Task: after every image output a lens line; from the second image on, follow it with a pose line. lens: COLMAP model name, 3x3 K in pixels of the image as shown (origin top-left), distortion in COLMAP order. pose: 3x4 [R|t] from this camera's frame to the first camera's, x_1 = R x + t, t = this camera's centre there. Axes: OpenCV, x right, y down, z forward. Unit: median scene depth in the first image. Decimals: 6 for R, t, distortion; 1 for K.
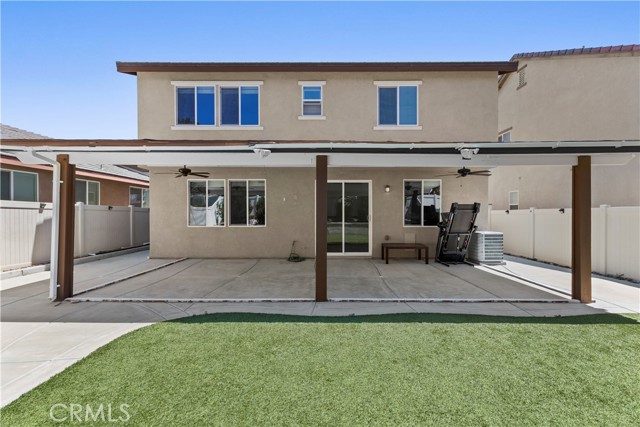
lens RADIAL K [[281.2, 0, 319.0], [0, 281.2, 213.1], [0, 0, 1]] dist [0.008913, -0.002114]
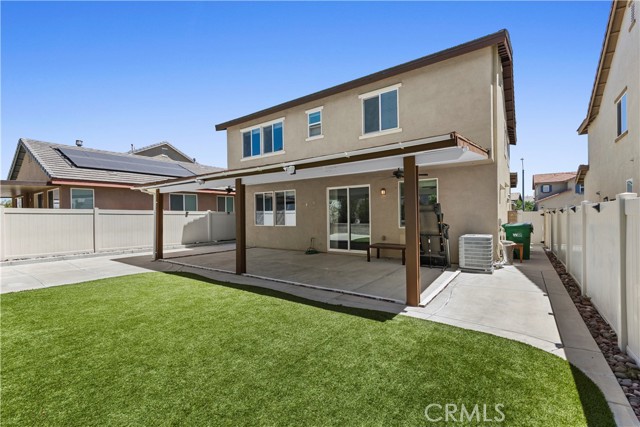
lens RADIAL K [[281.2, 0, 317.7], [0, 281.2, 213.3], [0, 0, 1]] dist [0.008913, -0.002114]
pose [[0.812217, -0.013275, -0.583204, 0.697584], [0.012090, 0.999909, -0.005923, -0.002119], [0.583230, -0.002240, 0.812304, 0.008591]]
